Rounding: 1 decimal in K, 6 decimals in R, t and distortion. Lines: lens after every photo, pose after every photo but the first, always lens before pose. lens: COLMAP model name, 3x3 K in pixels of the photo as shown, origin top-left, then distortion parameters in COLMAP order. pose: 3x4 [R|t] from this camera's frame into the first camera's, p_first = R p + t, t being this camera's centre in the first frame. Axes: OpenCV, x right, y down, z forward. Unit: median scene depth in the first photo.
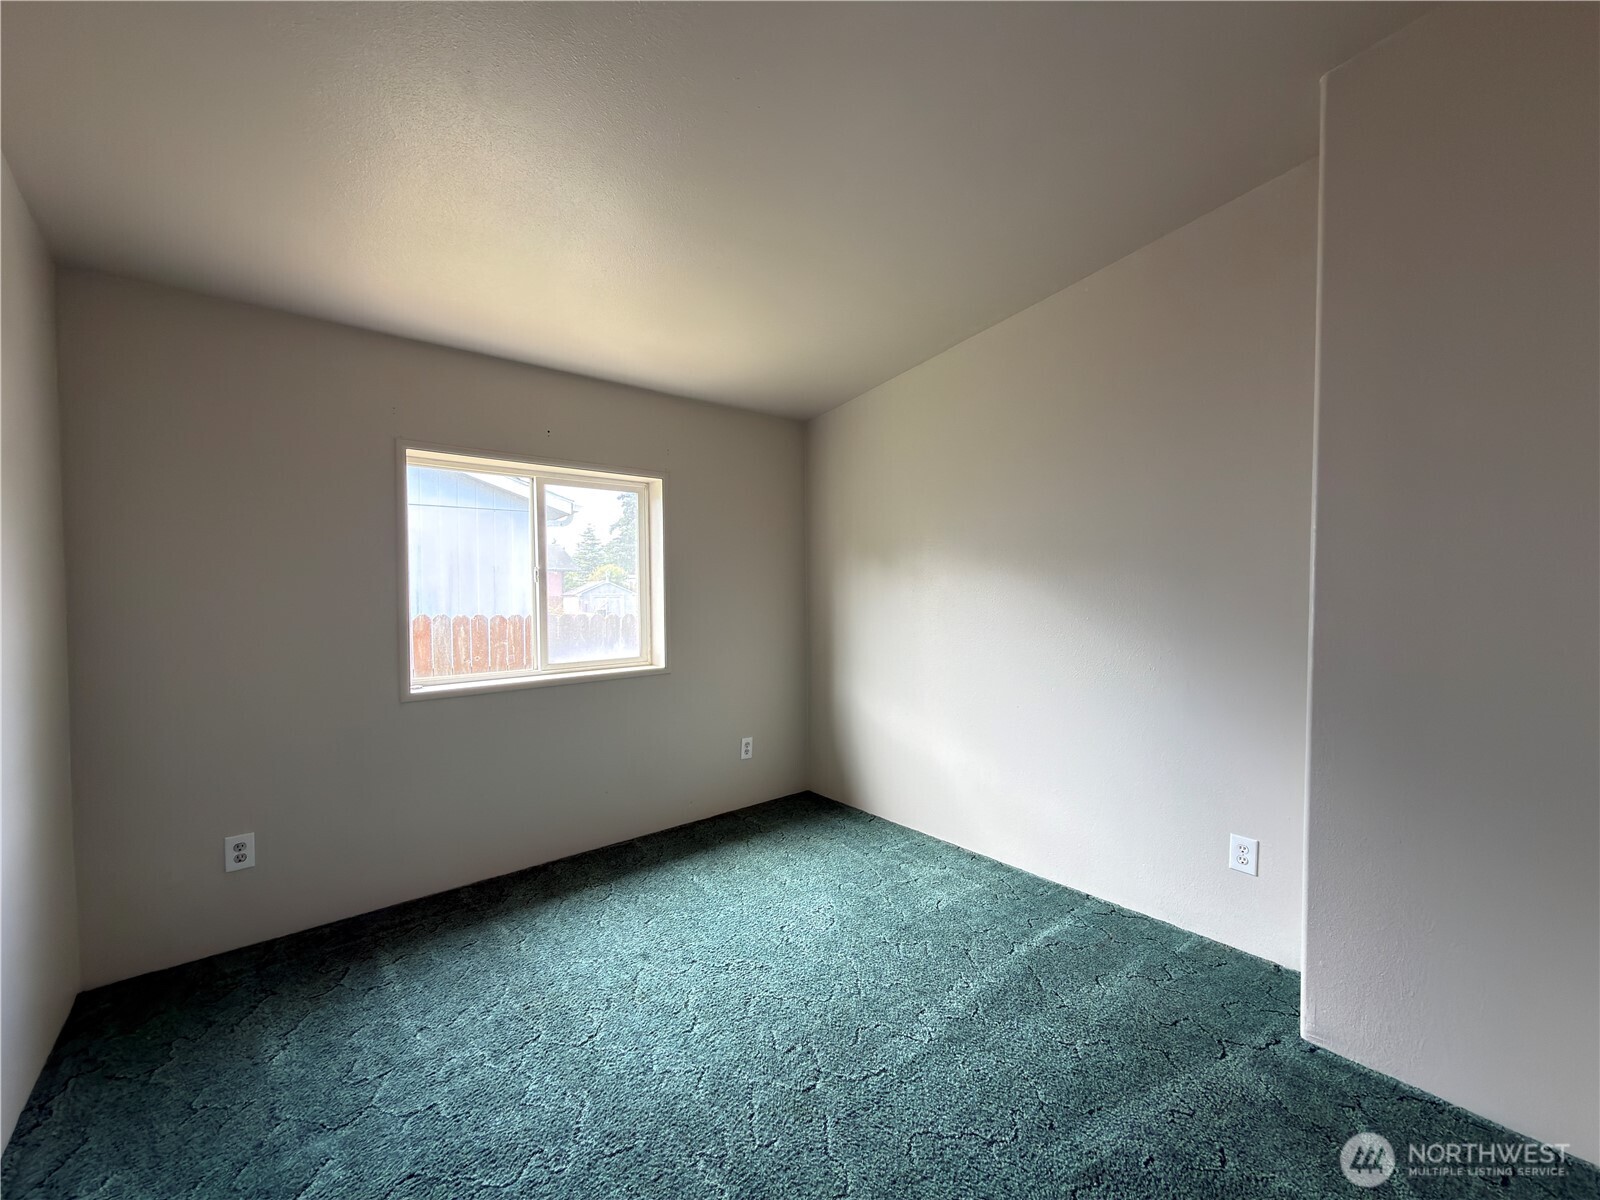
lens RADIAL K [[633.6, 0, 800.0], [0, 633.6, 600.0], [0, 0, 1]] dist [-0.001625, -0.000087]
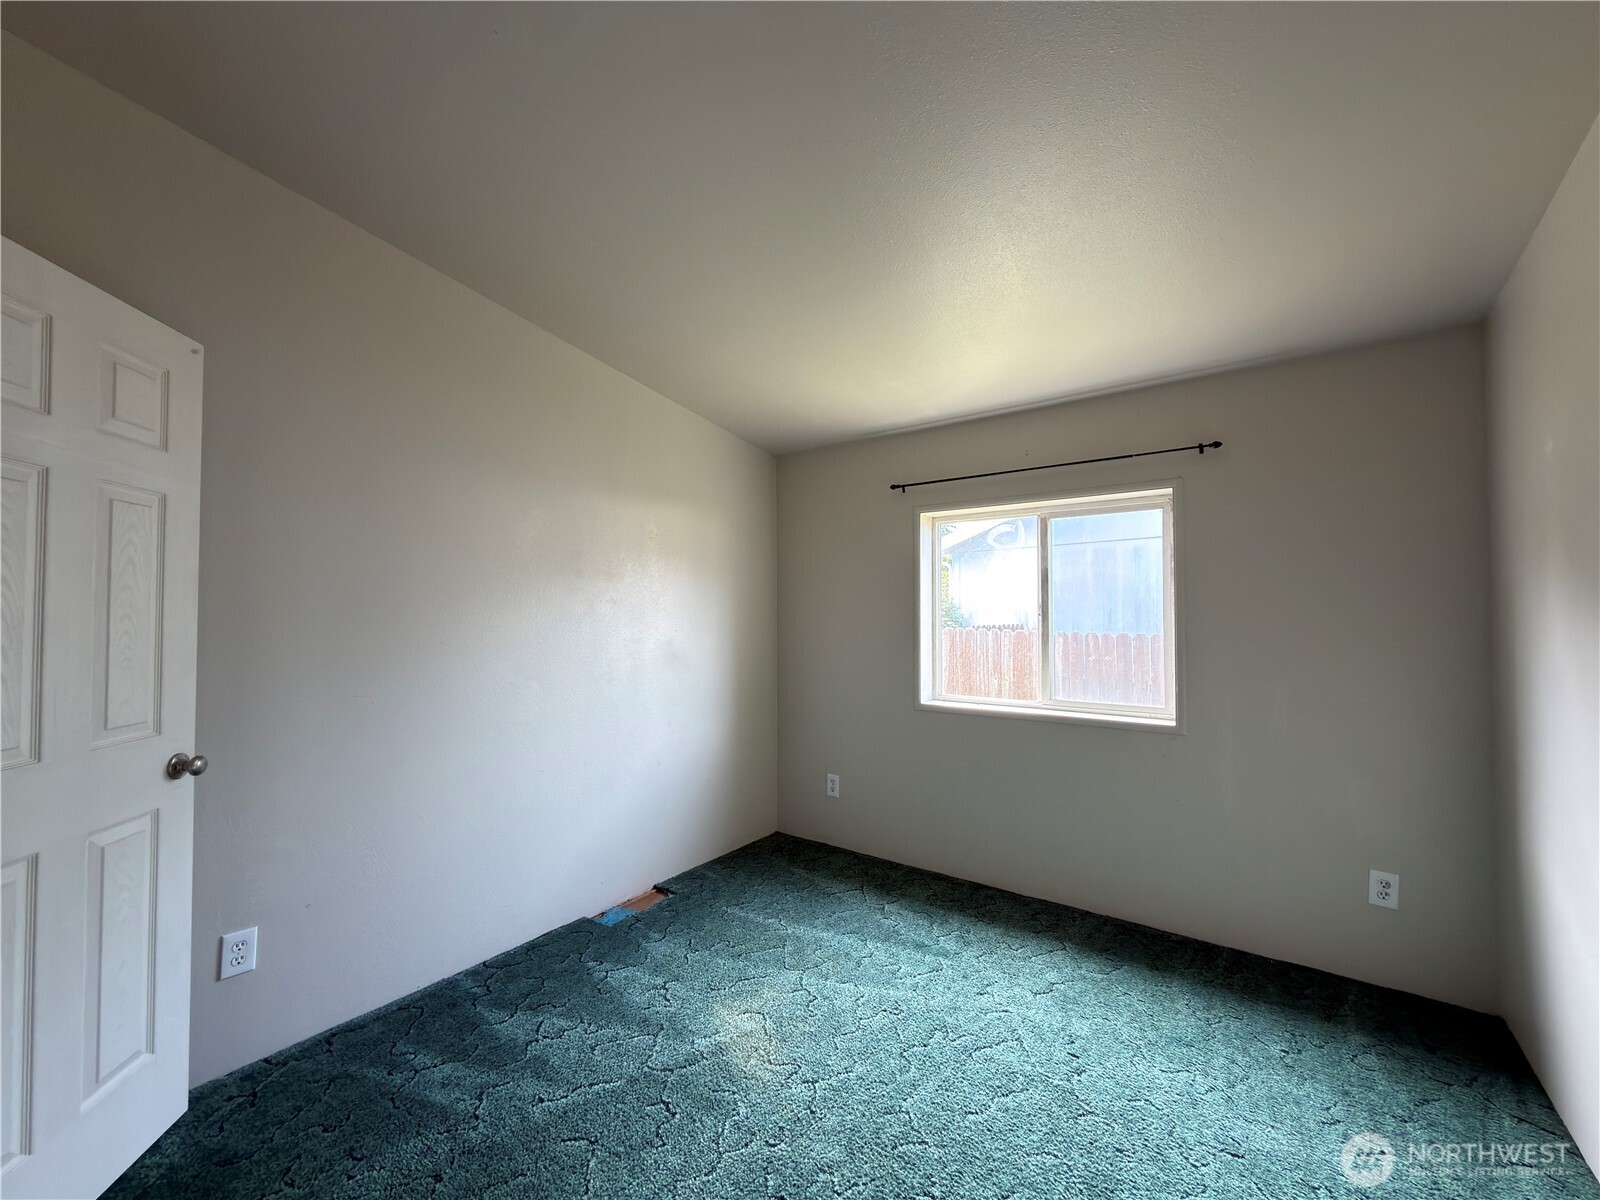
lens RADIAL K [[633.6, 0, 800.0], [0, 633.6, 600.0], [0, 0, 1]] dist [-0.001625, -0.000087]
pose [[0.266267, -0.013075, -0.963811, 0.496793], [-0.033366, 0.999184, -0.022772, -0.019364], [0.963322, 0.038222, 0.265614, 0.385146]]
